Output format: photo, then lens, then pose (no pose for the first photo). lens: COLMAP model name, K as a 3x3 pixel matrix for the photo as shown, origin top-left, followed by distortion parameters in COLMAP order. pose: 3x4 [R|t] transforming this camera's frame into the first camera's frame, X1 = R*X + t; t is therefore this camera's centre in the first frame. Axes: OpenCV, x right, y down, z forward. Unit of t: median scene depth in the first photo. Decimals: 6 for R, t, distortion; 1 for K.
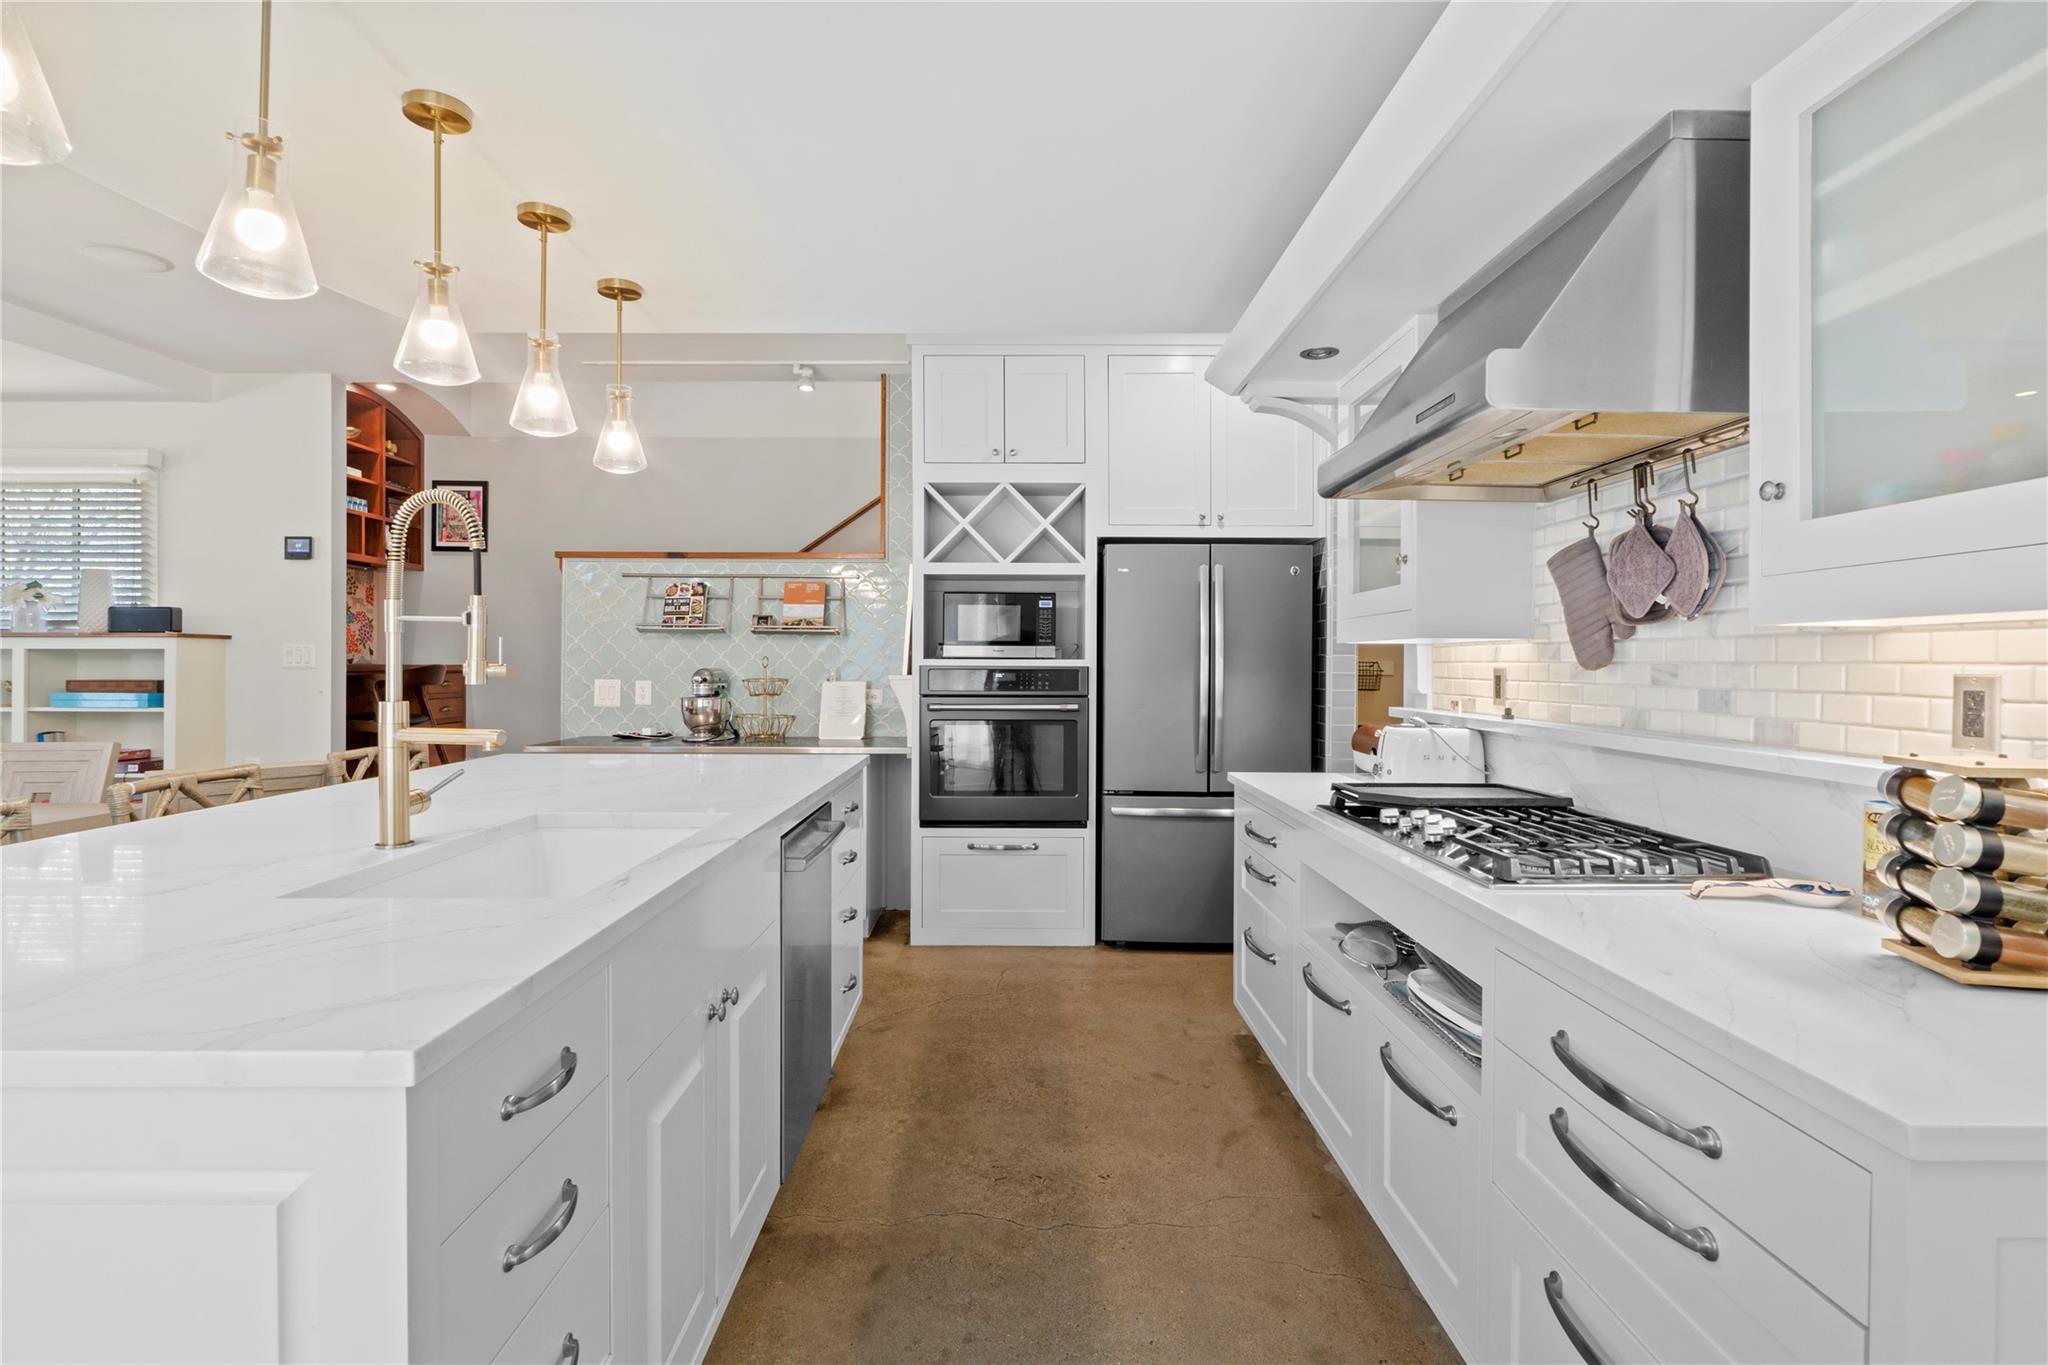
lens RADIAL K [[988.7, 0, 1020.9], [0, 988.7, 663.0], [0, 0, 1]] dist [-0.005685, 0.001380]
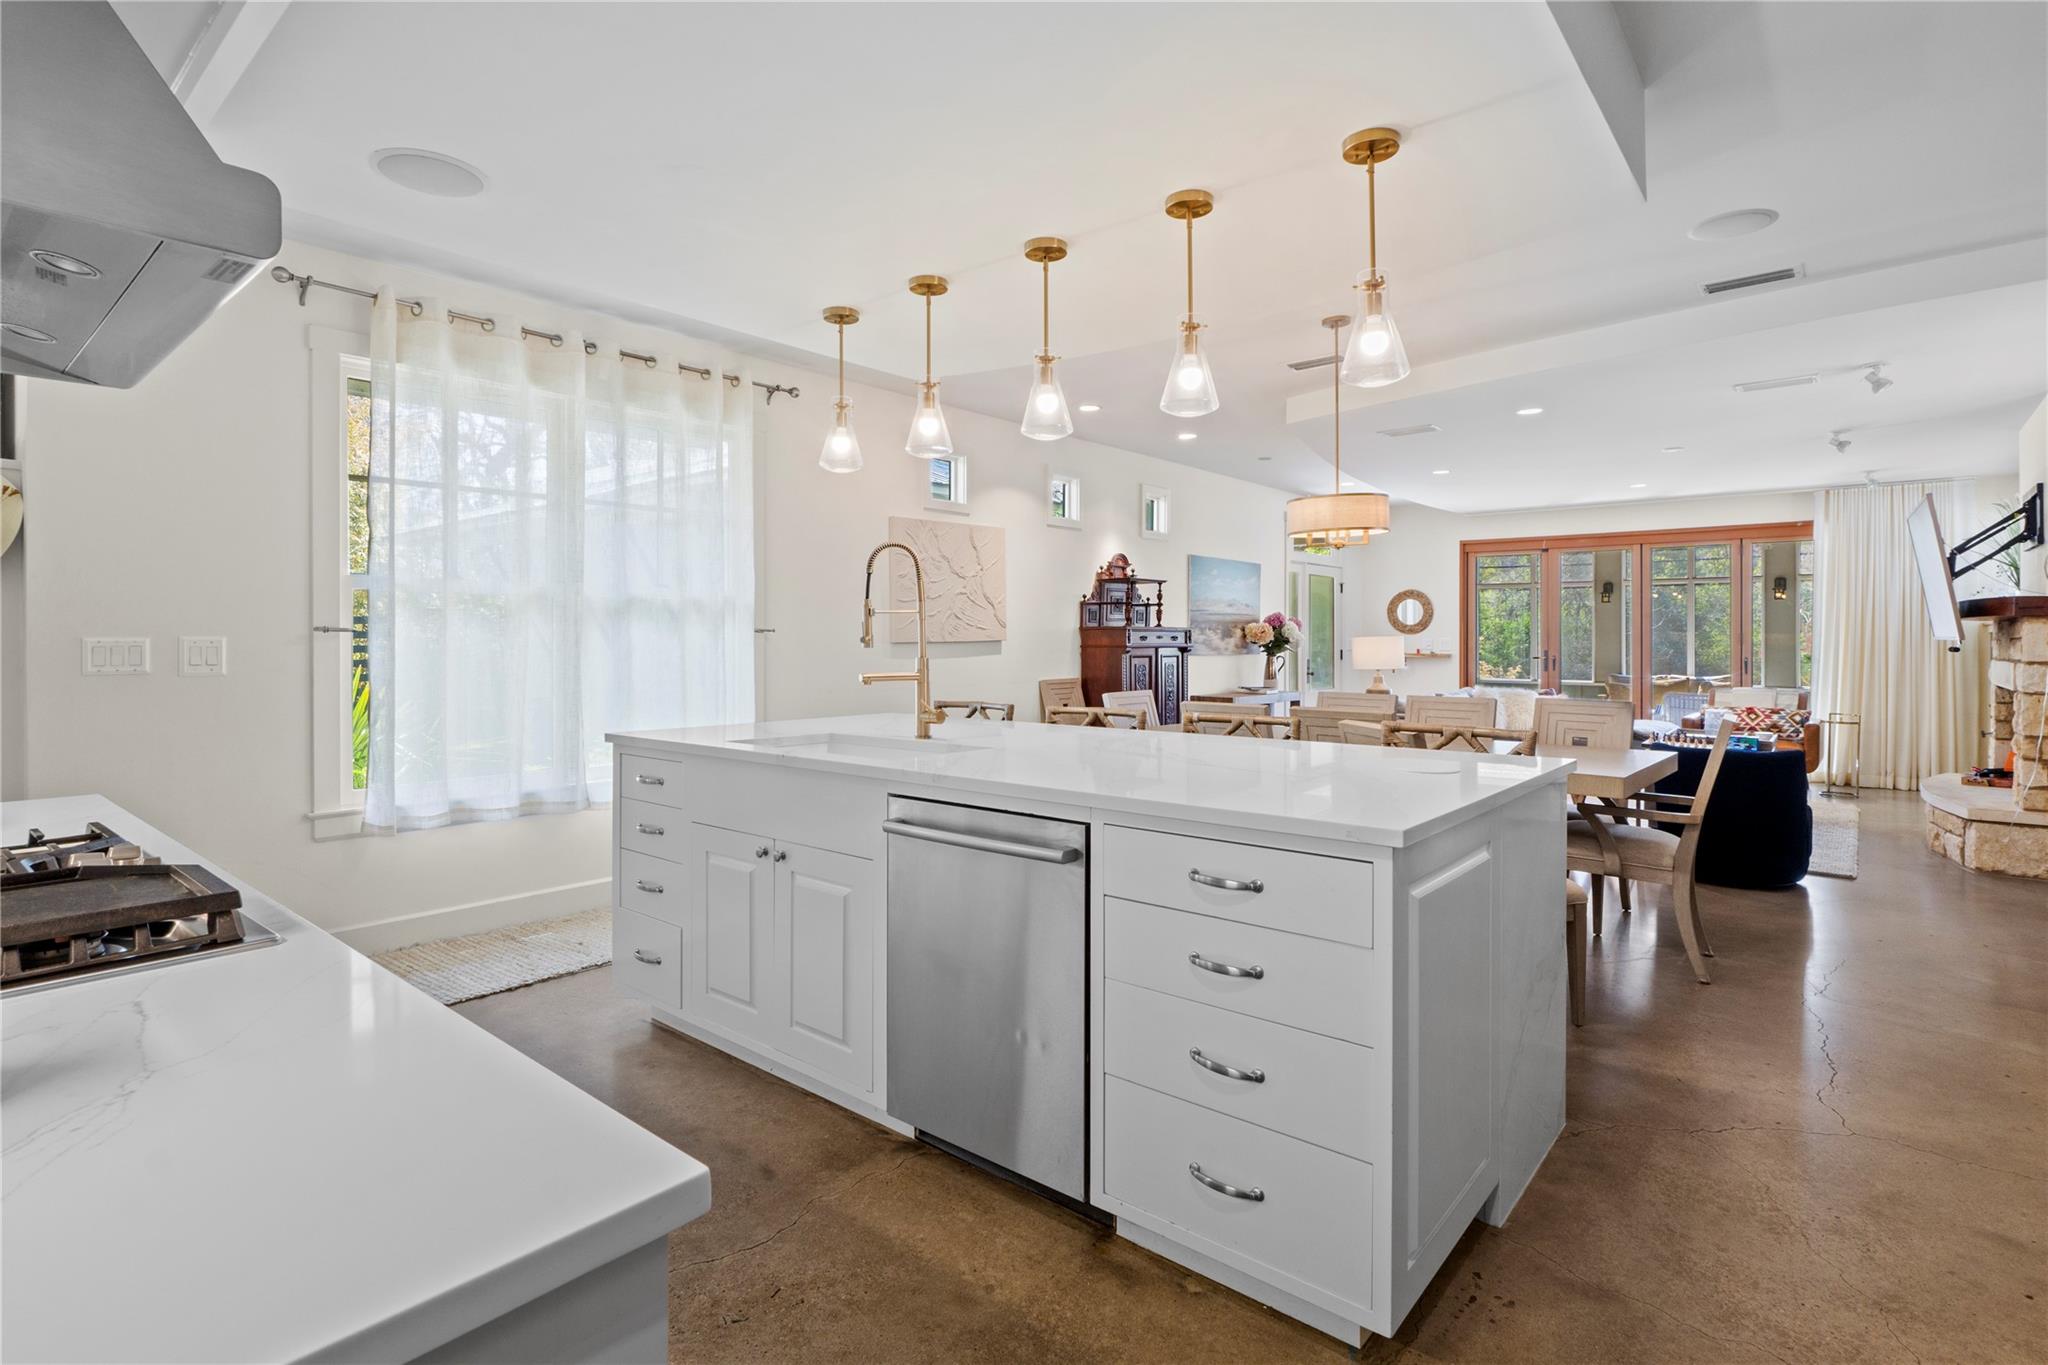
lens RADIAL K [[988.7, 0, 1017.7], [0, 988.7, 645.9], [0, 0, 1]] dist [-0.005685, 0.001380]
pose [[-0.652956, 0.001554, -0.757395, 0.234777], [-0.002629, 0.999987, 0.004319, 0.003519], [0.757392, 0.004811, -0.652943, 0.872634]]
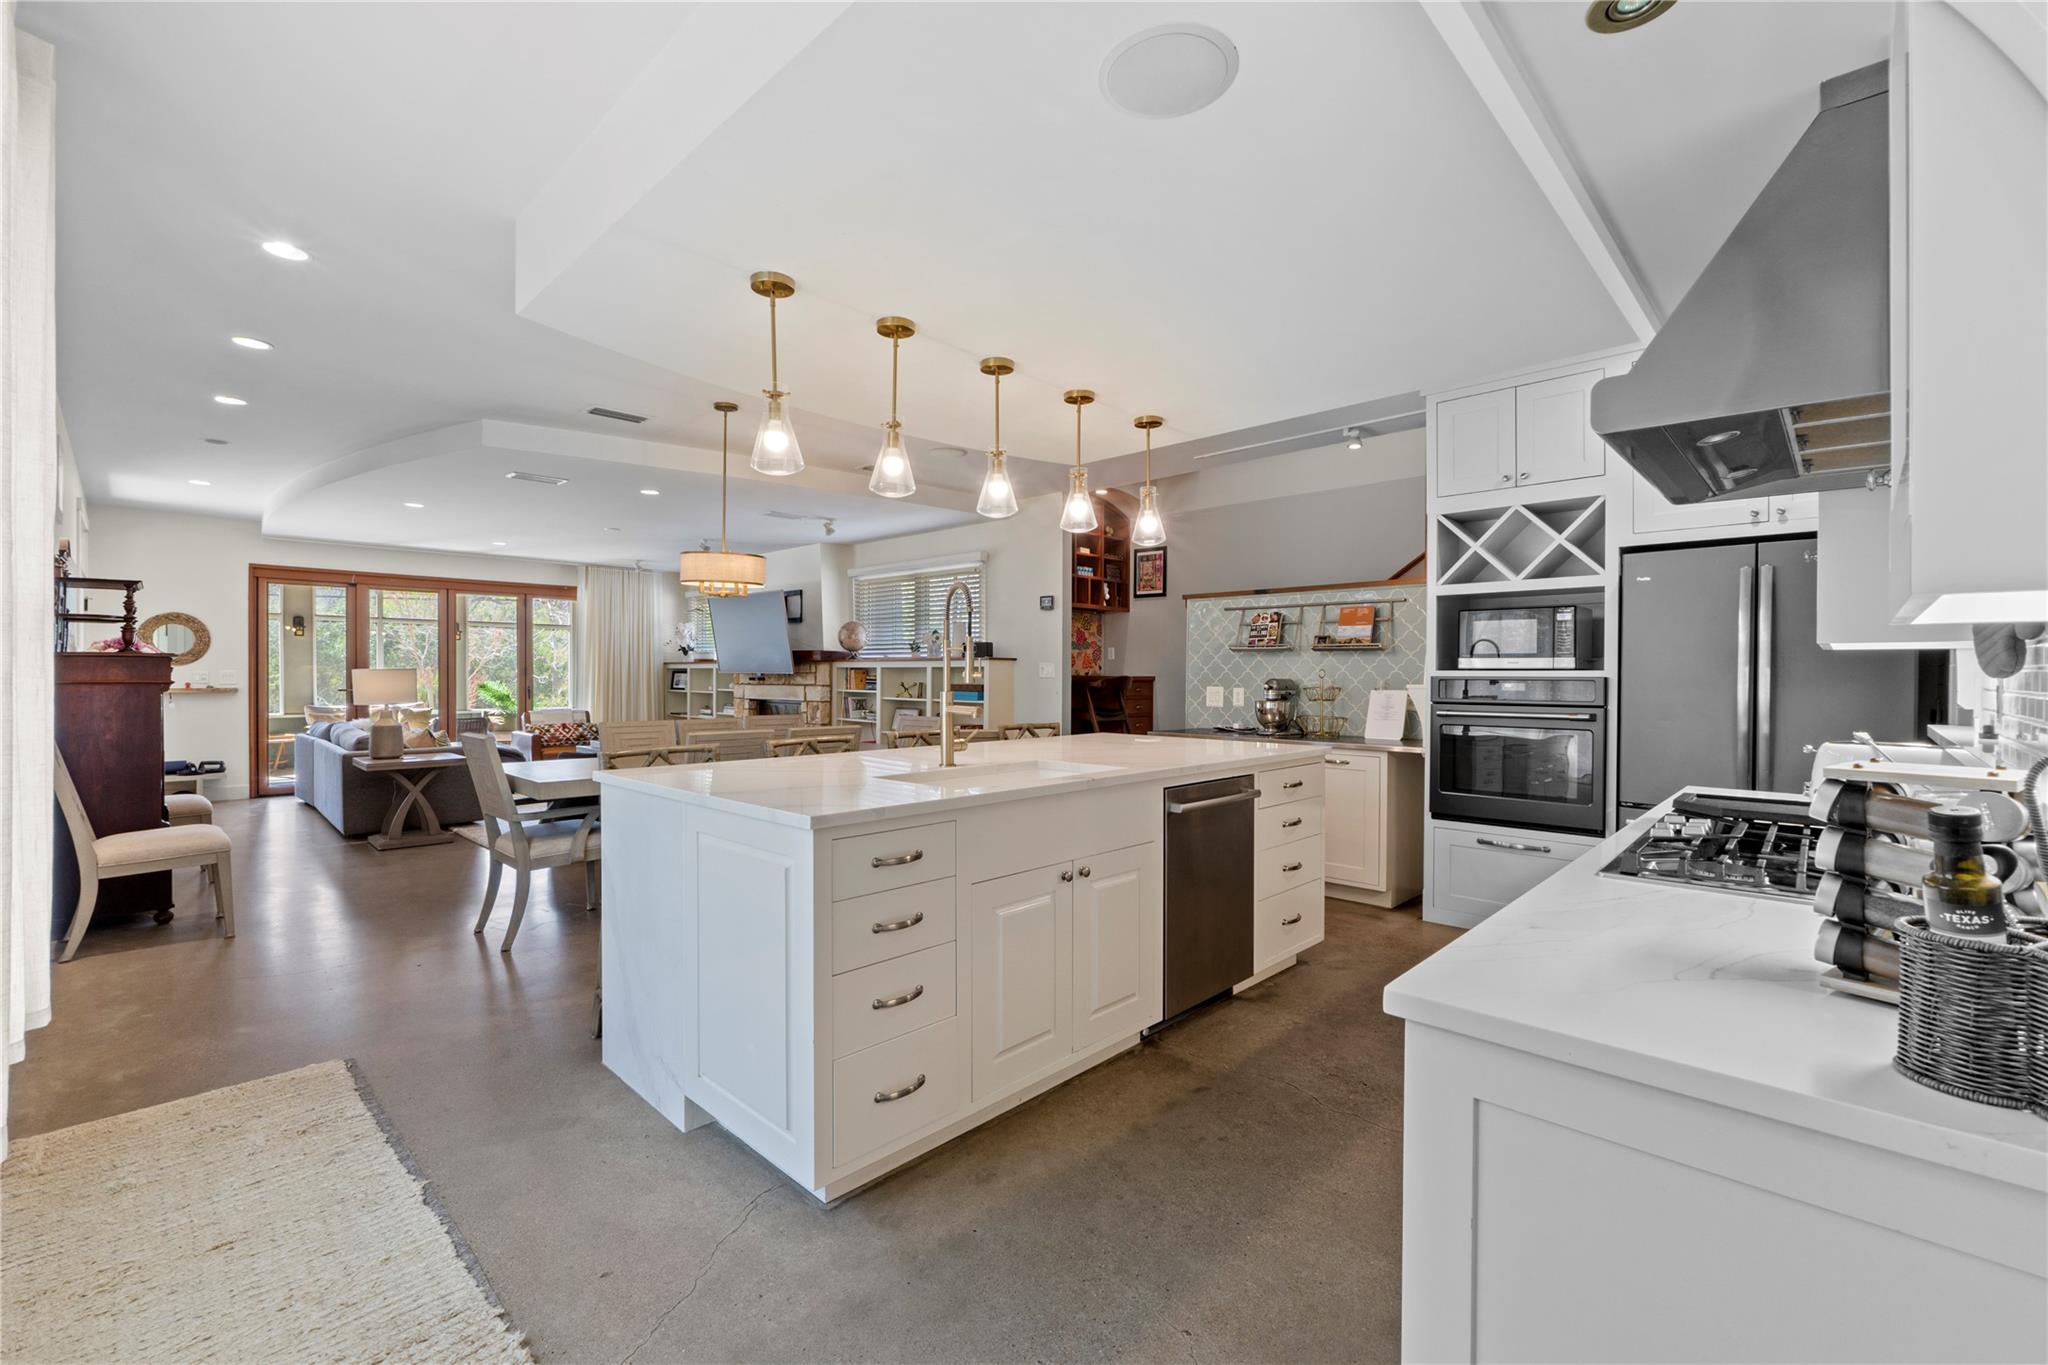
lens RADIAL K [[874.5, 0, 1016.3], [0, 874.5, 674.0], [0, 0, 1]] dist [-0.005351, 0.000138]
pose [[0.713221, -0.001143, -0.700938, 0.253784], [-0.001329, 0.999995, -0.002982, 0.003498], [0.700938, 0.003058, 0.713216, -0.051034]]
